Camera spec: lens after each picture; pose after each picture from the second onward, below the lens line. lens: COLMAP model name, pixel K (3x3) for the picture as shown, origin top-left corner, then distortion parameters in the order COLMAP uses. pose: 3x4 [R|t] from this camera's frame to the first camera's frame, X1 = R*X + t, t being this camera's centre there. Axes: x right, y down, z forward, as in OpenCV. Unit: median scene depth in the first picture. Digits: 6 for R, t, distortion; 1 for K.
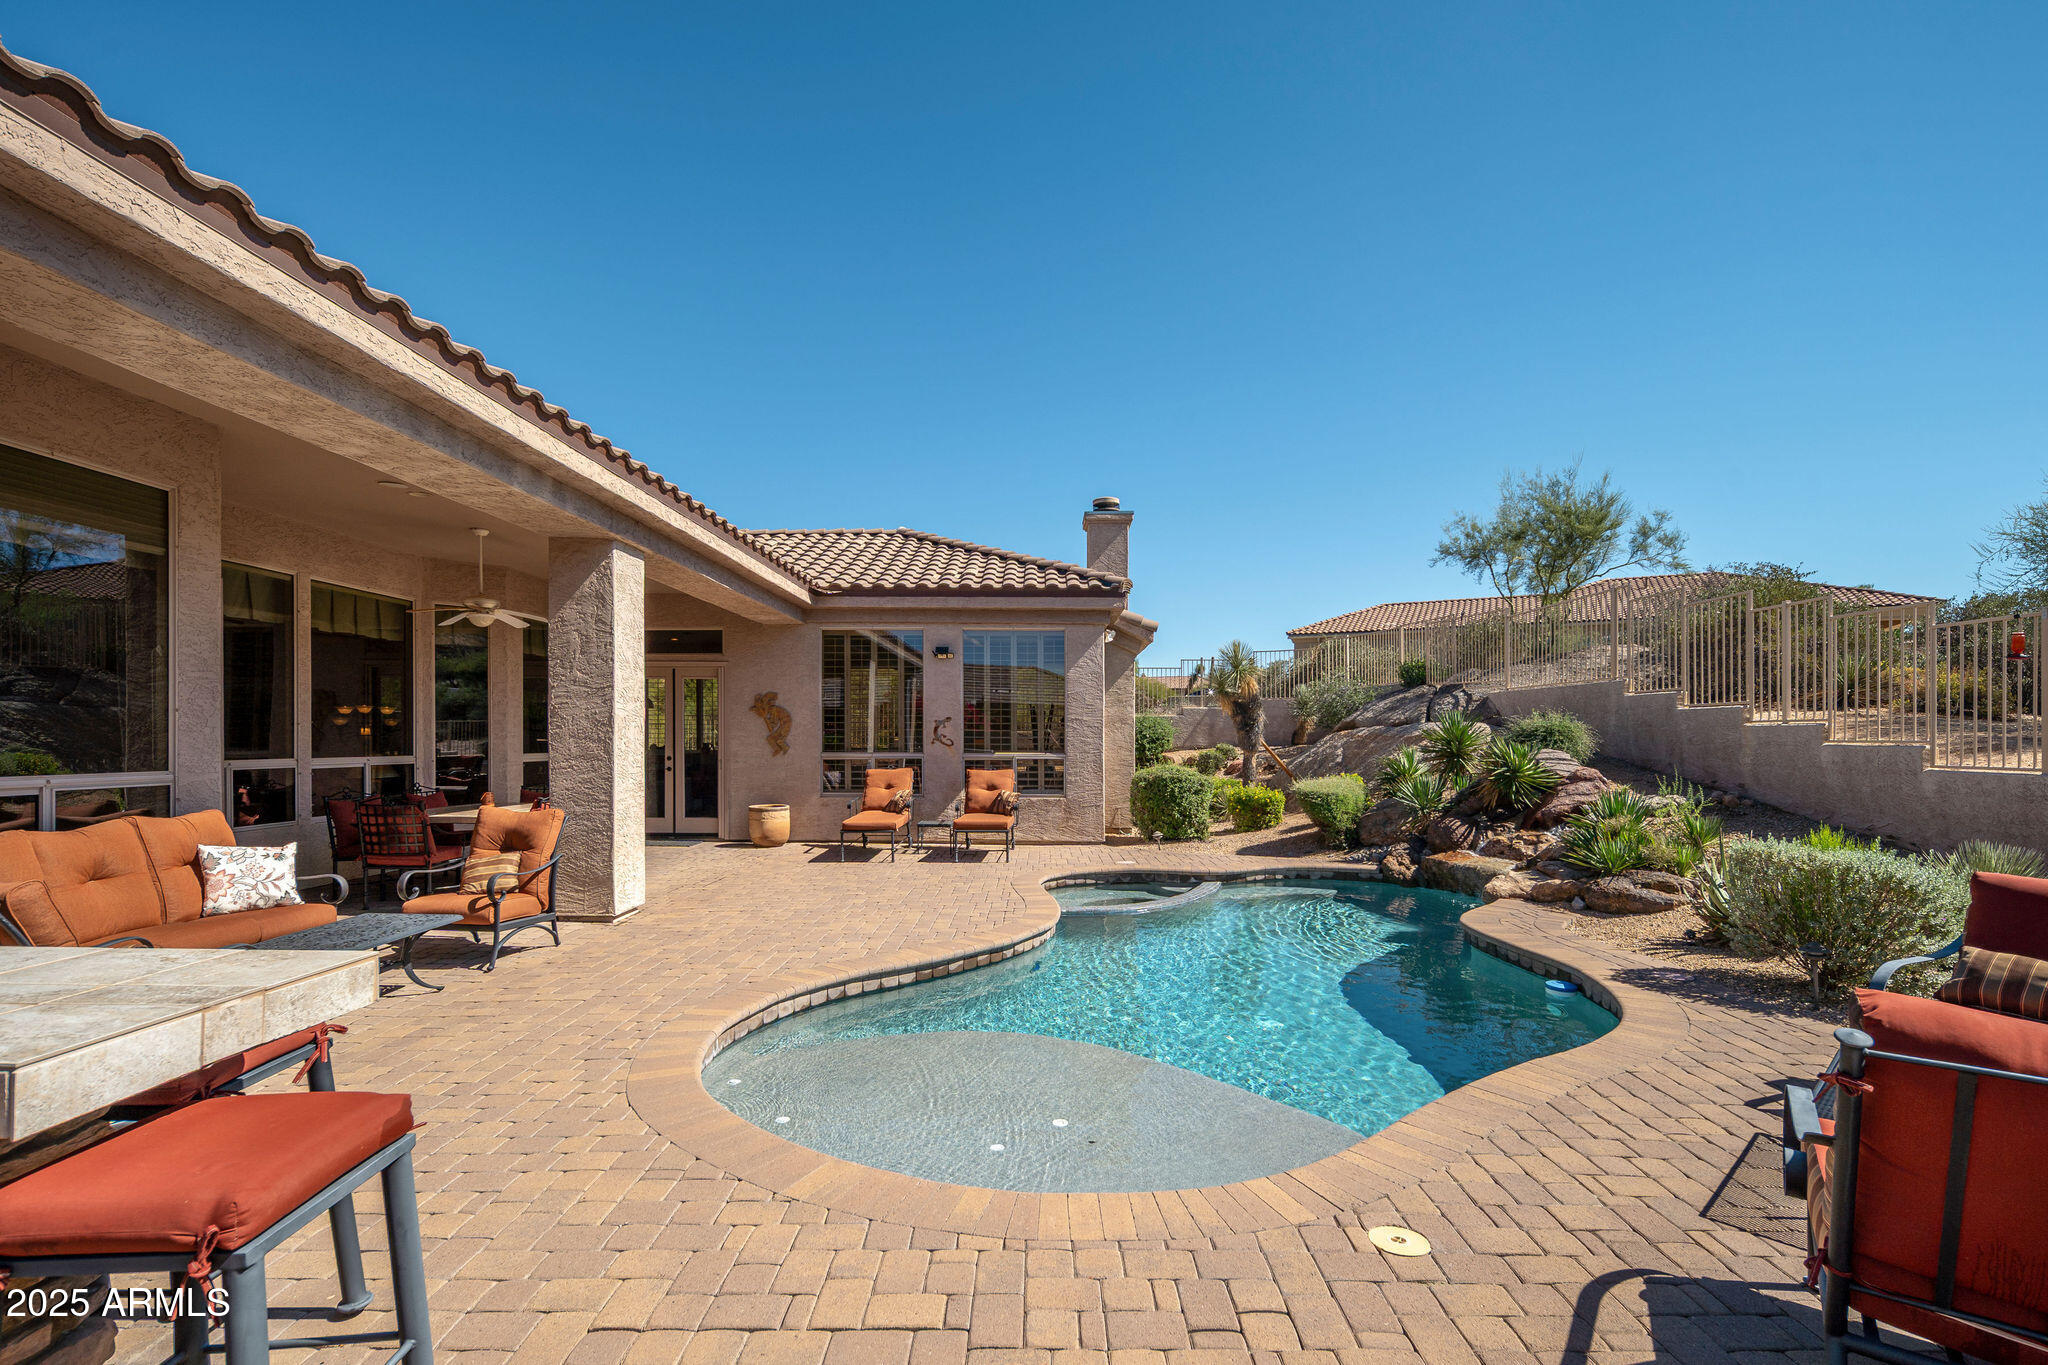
lens RADIAL K [[937.9, 0, 1028.4], [0, 937.9, 741.3], [0, 0, 1]] dist [0.005007, -0.000609]
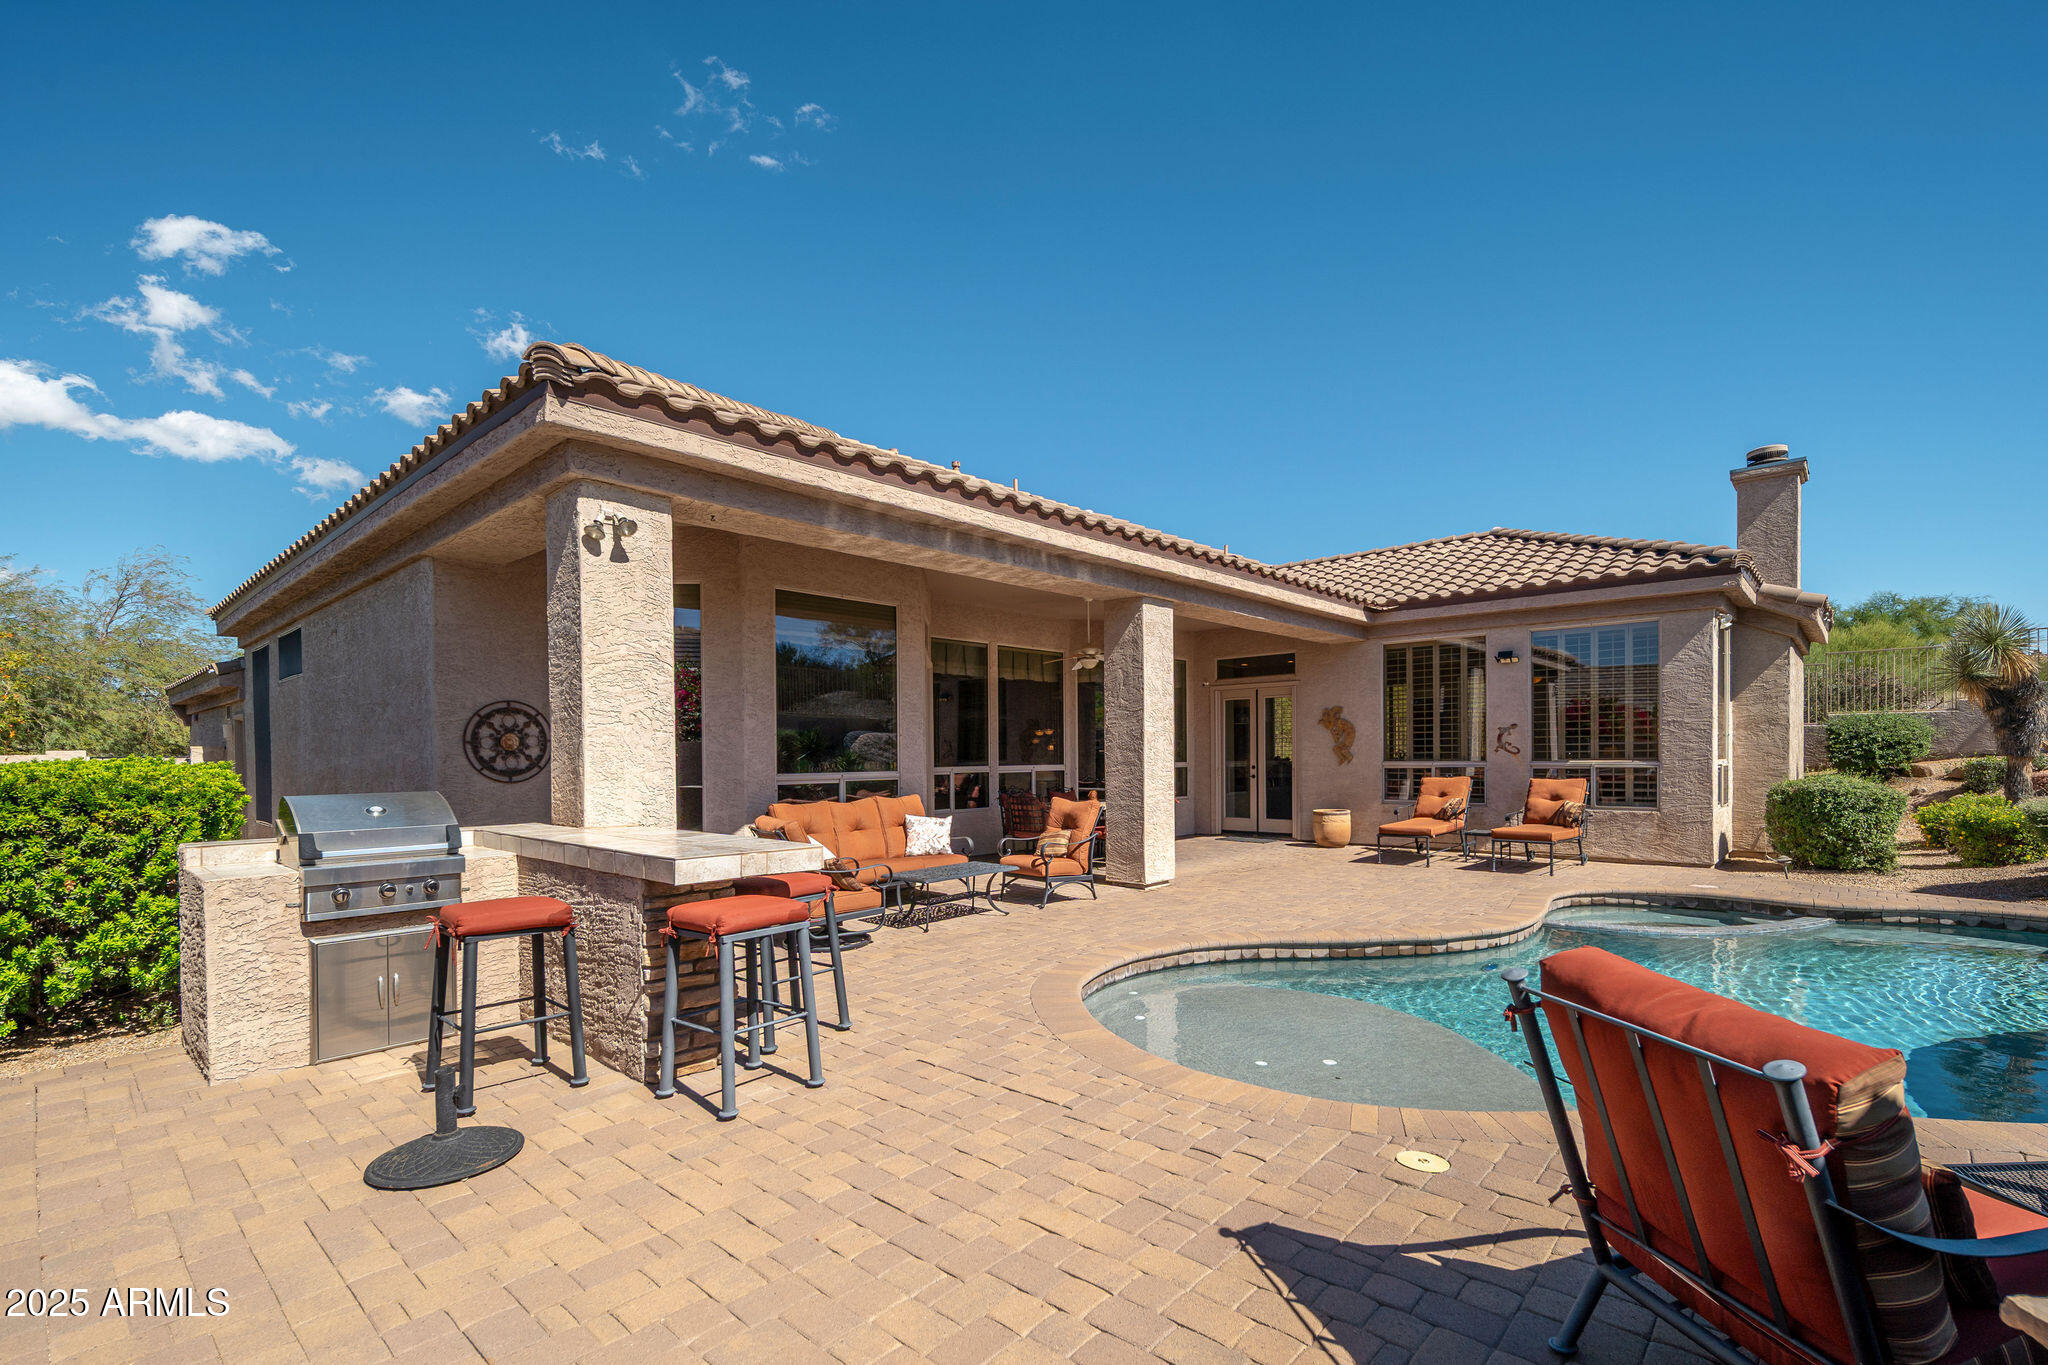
lens RADIAL K [[937.9, 0, 1026.8], [0, 937.9, 763.7], [0, 0, 1]] dist [0.005007, -0.000609]
pose [[0.739446, -0.003933, -0.673204, 0.258164], [0.009343, 0.999947, 0.004421, 0.008308], [0.673151, -0.009559, 0.739443, -0.061228]]
